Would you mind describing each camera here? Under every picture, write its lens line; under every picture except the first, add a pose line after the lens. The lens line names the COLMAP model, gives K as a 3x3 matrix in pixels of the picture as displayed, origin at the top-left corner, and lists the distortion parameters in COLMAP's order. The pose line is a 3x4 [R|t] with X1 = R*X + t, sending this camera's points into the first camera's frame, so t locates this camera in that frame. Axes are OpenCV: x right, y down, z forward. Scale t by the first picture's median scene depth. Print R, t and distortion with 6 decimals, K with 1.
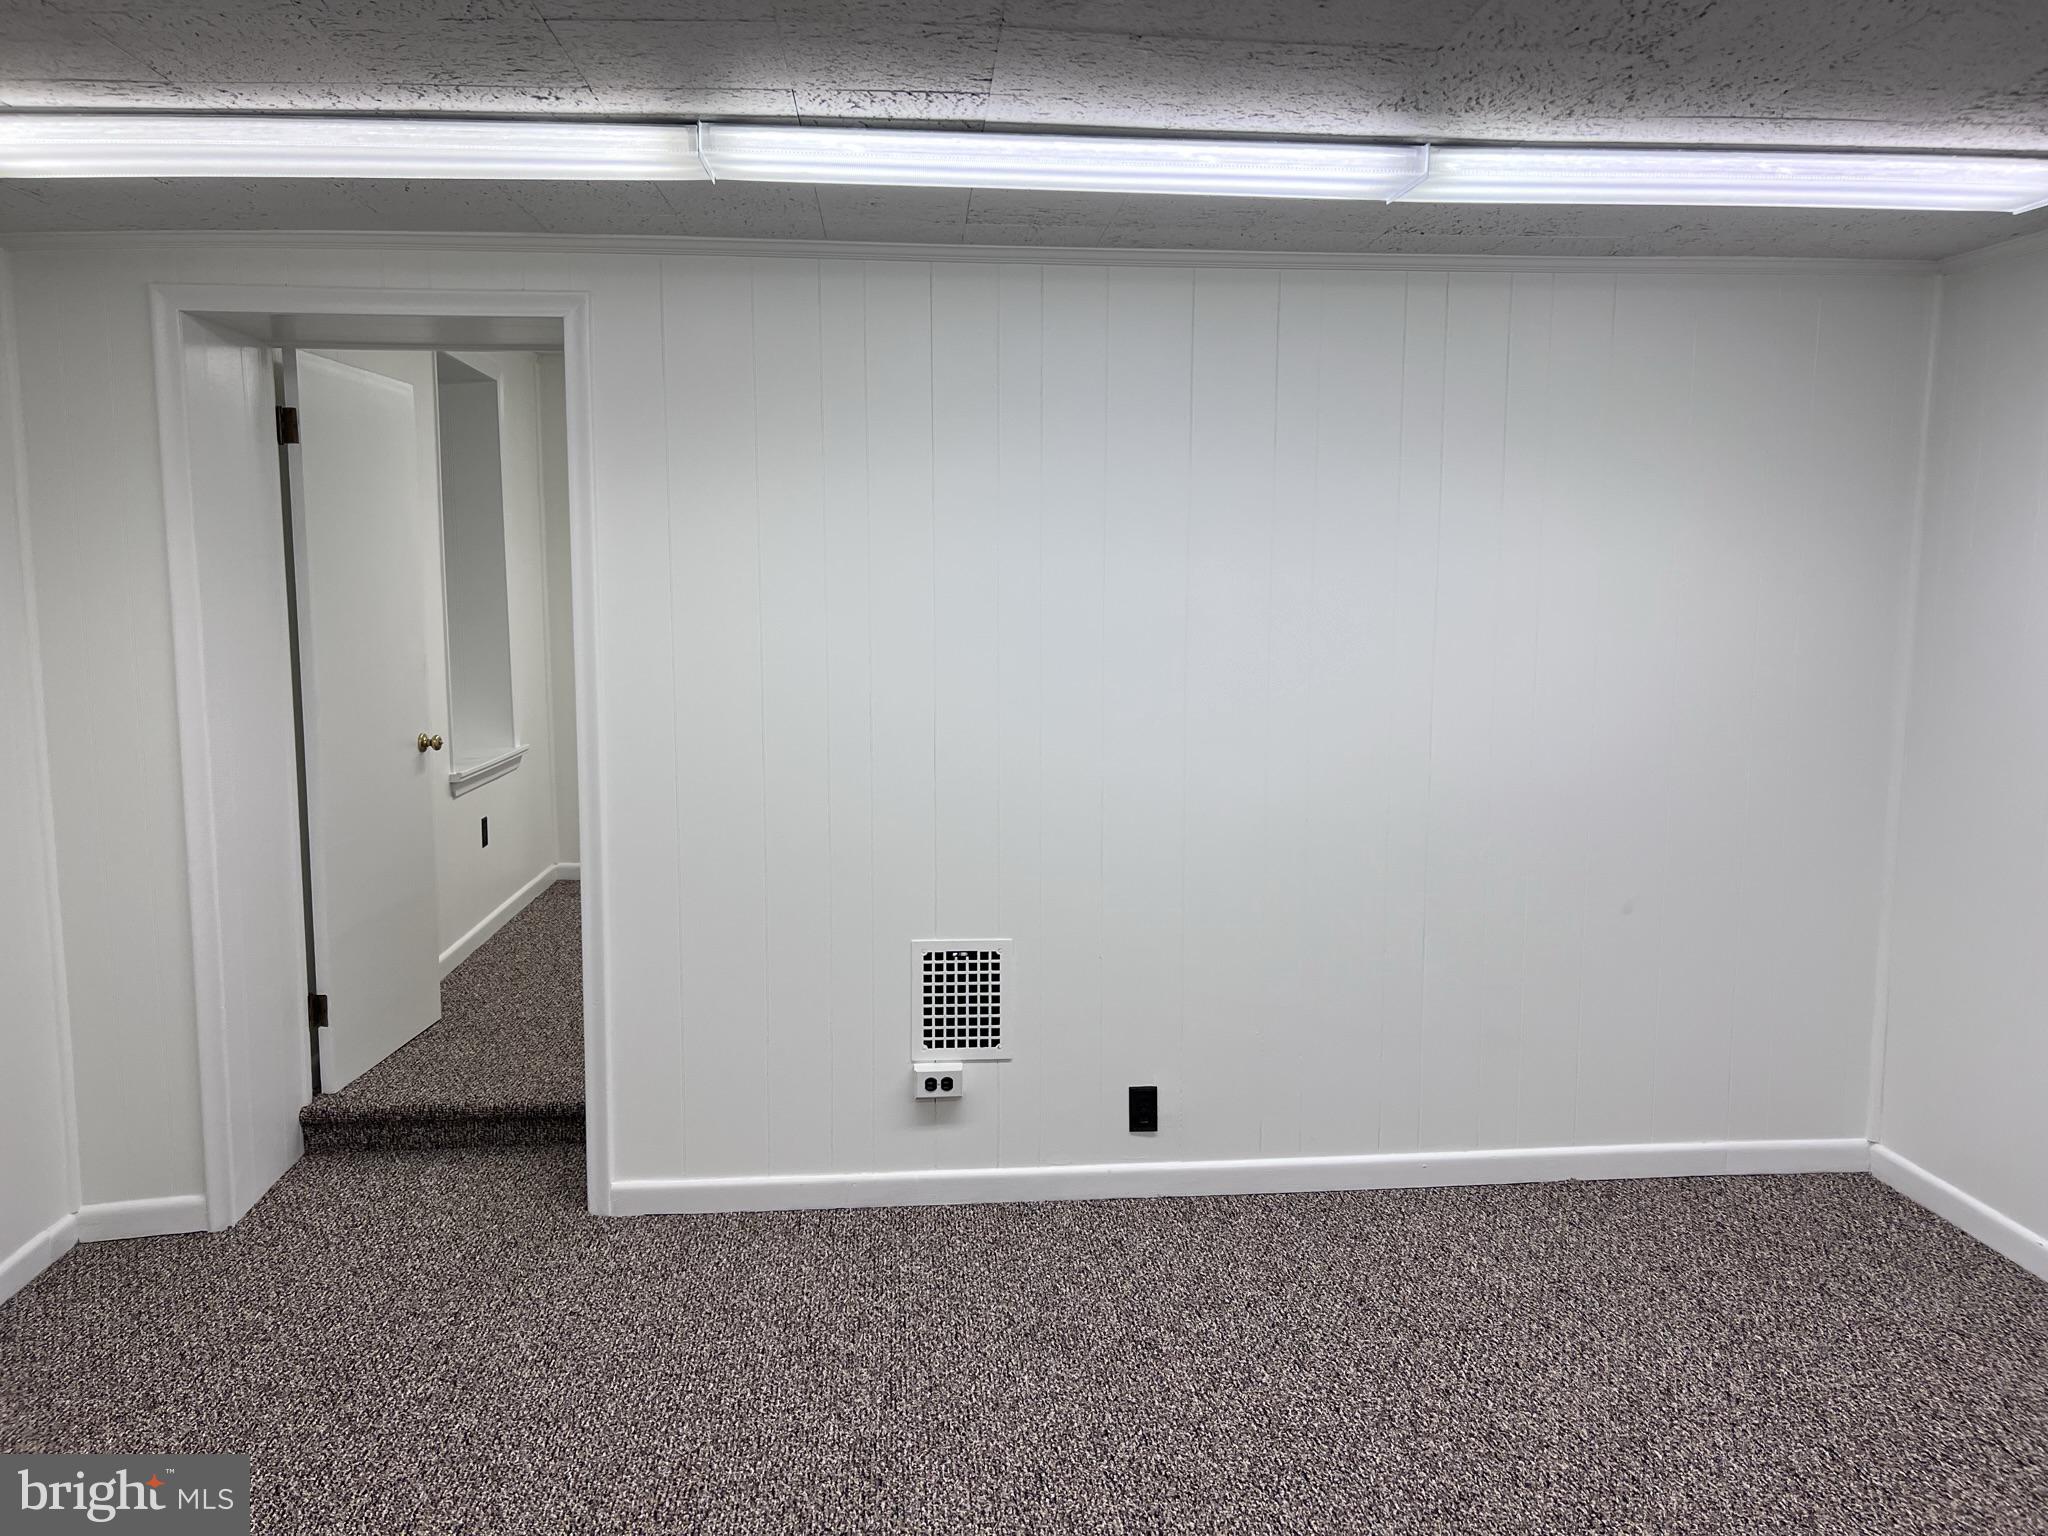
lens RADIAL K [[1548.3, 0, 1029.7], [0, 1548.3, 759.6], [0, 0, 1]] dist [0.066971, -0.075668]
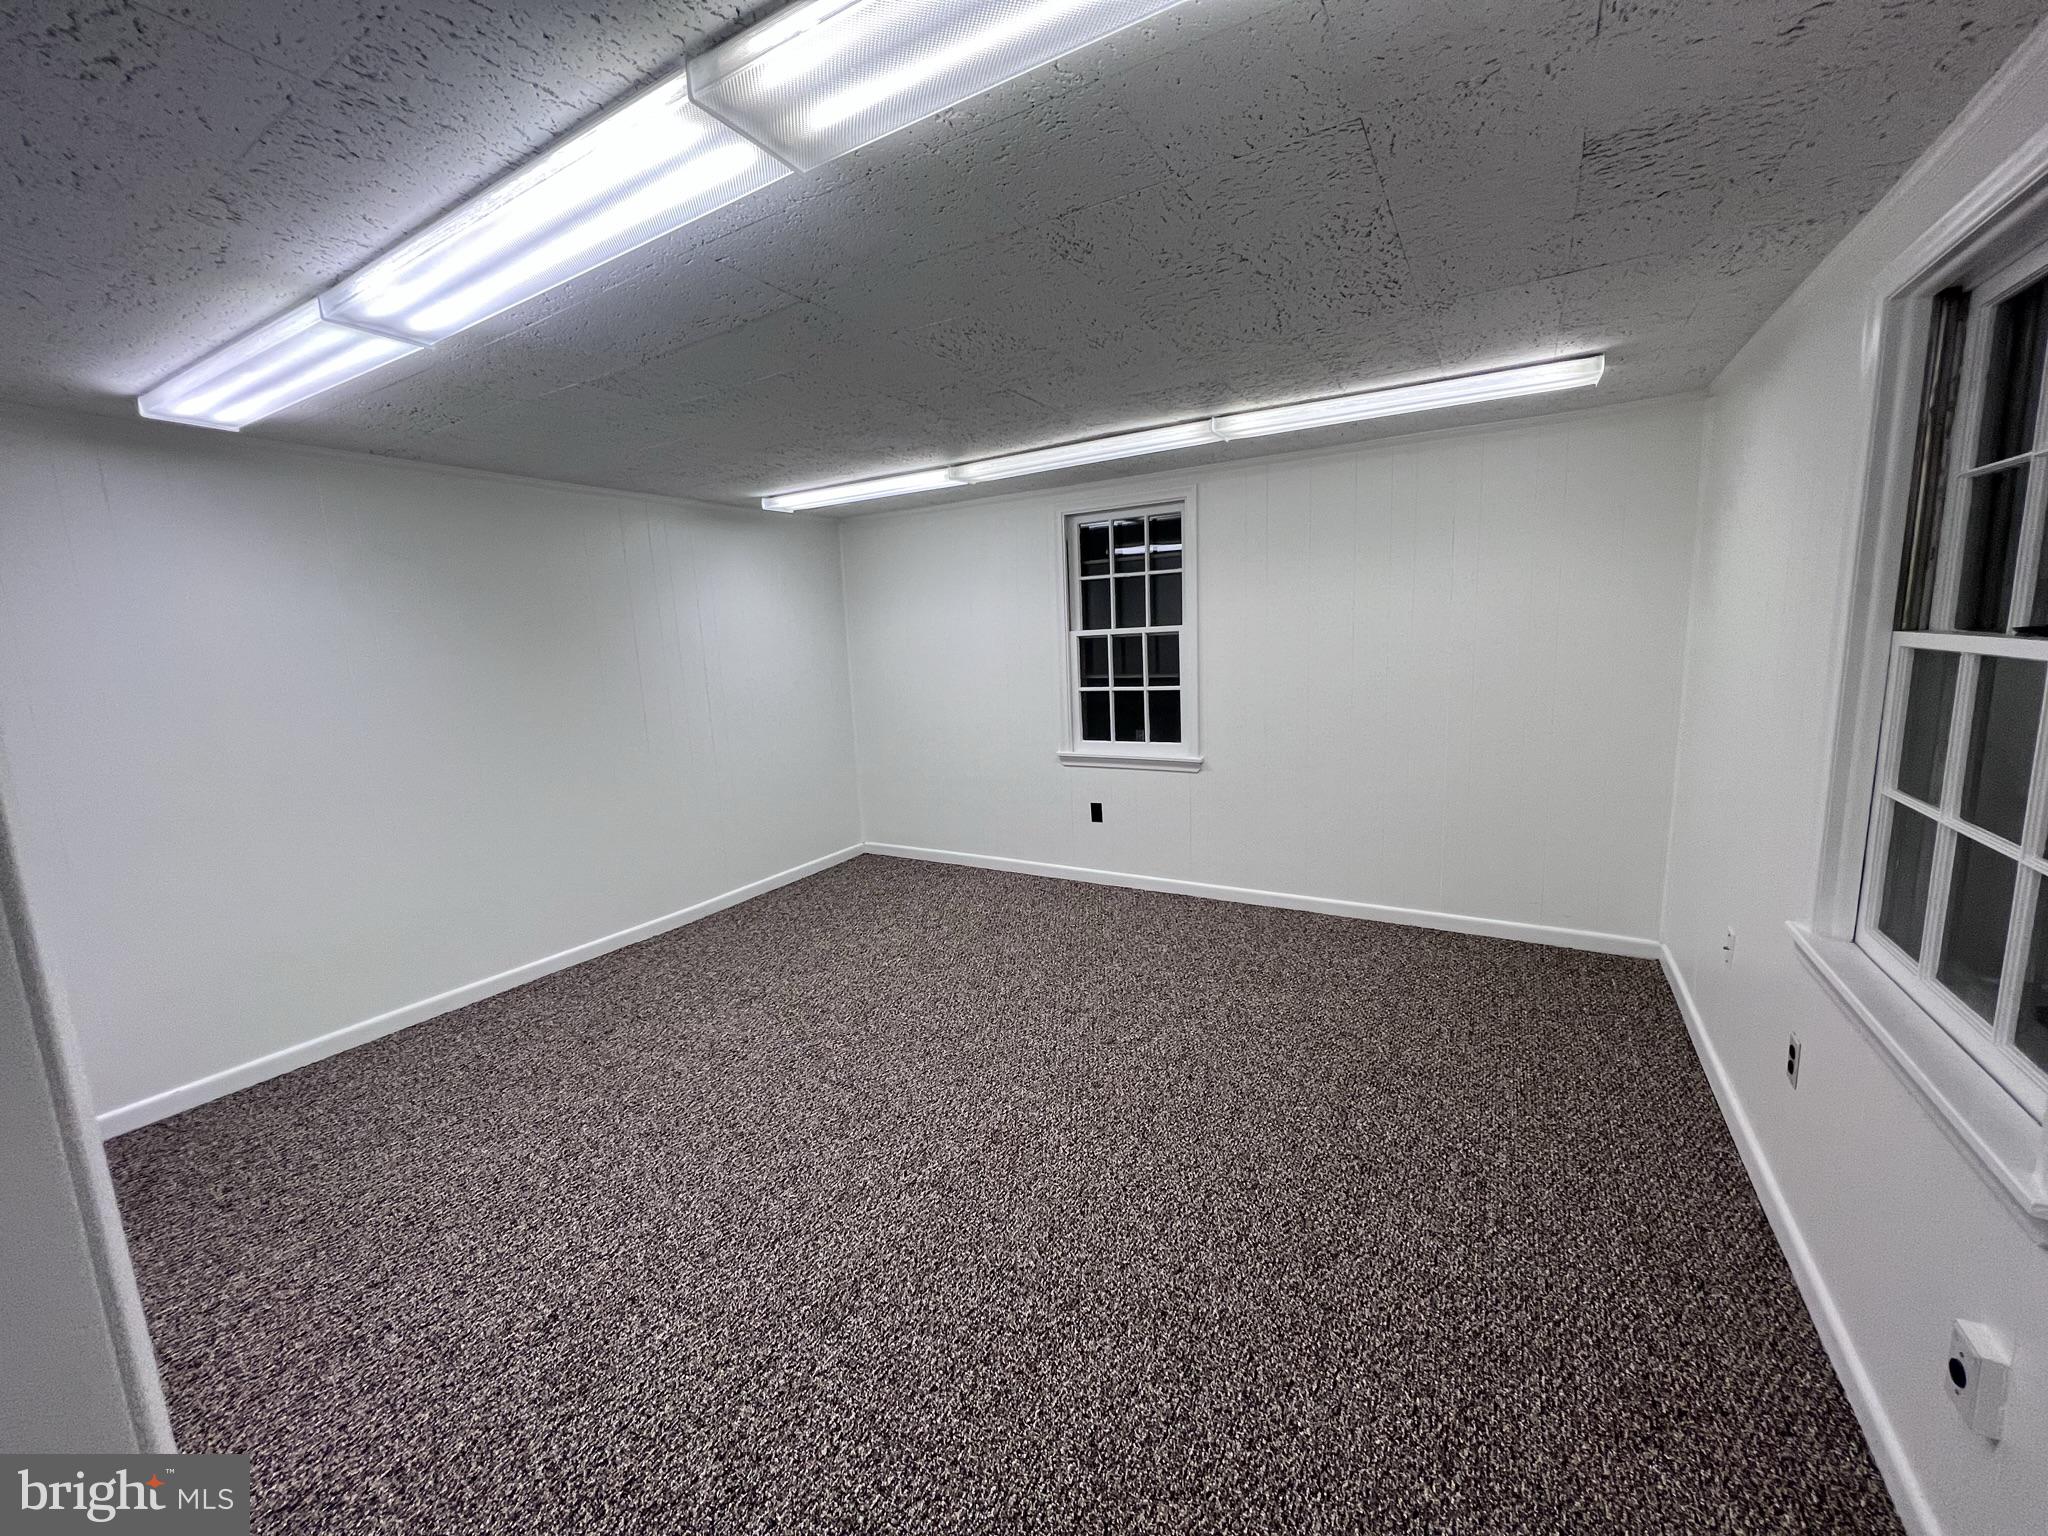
lens RADIAL K [[821.6, 0, 1018.2], [0, 821.6, 752.3], [0, 0, 1]] dist [-0.000168, -0.000220]
pose [[-0.804415, -0.051045, 0.591871, -0.436584], [0.111415, 0.965660, 0.234706, -0.101007], [-0.583527, 0.254745, -0.771104, 0.952444]]
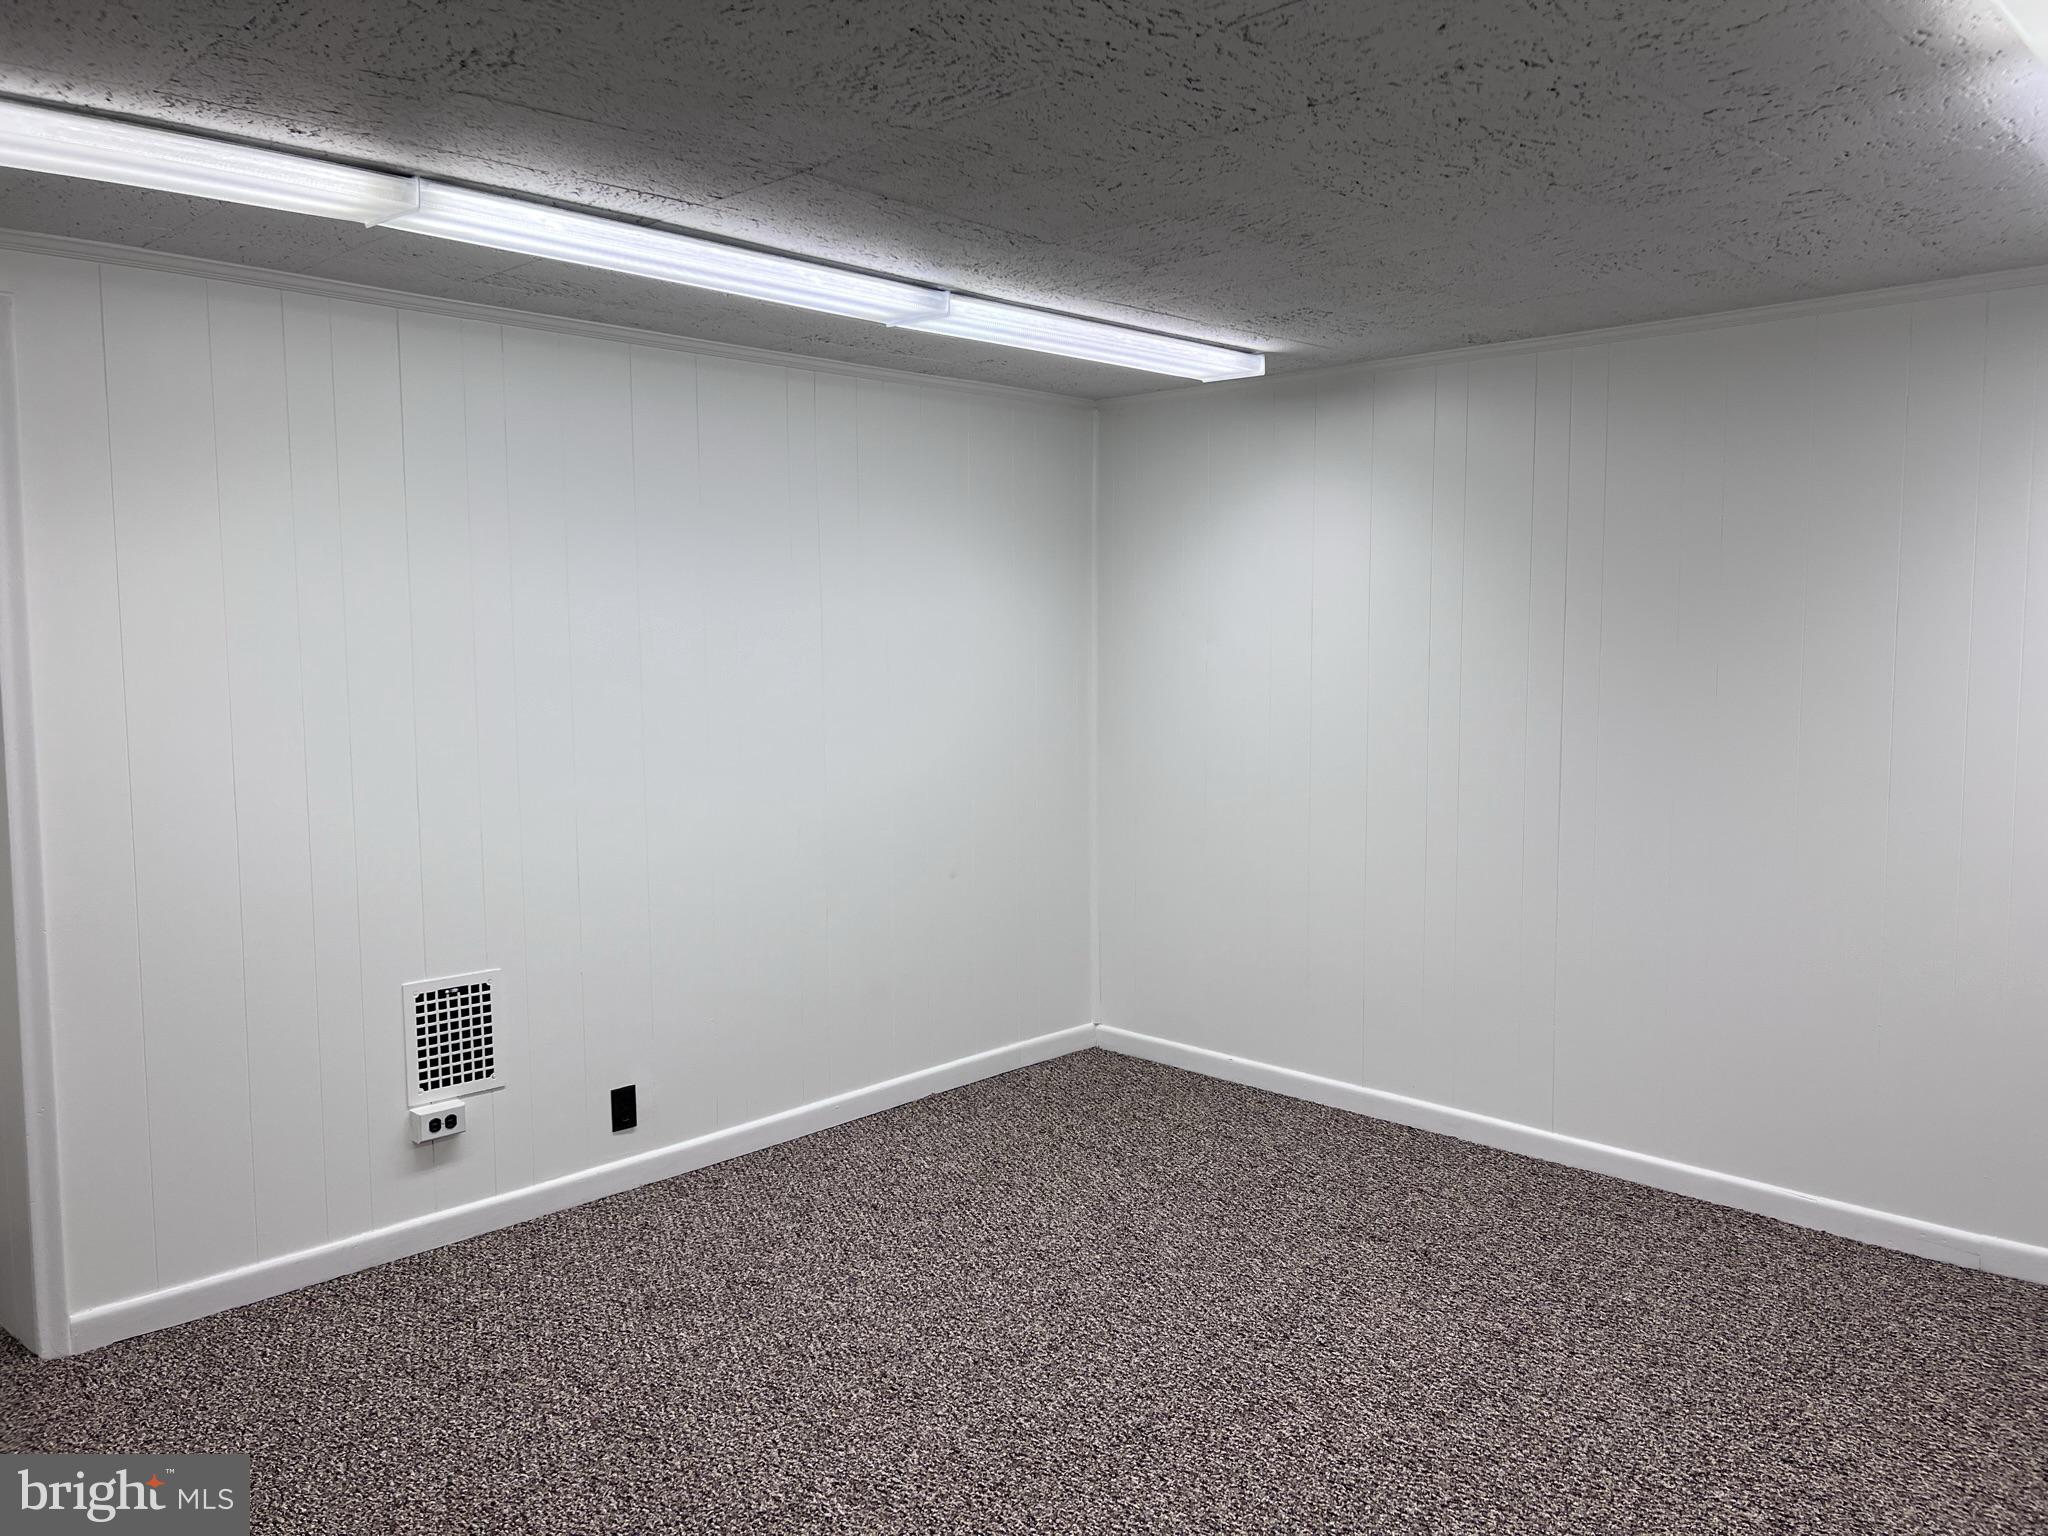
lens RADIAL K [[1548.3, 0, 1029.7], [0, 1548.3, 759.6], [0, 0, 1]] dist [0.066971, -0.075668]
pose [[0.758382, -0.059946, 0.649048, -0.408833], [0.081033, 0.996708, -0.002628, 0.008930], [-0.646754, 0.054587, 0.760743, -0.021928]]
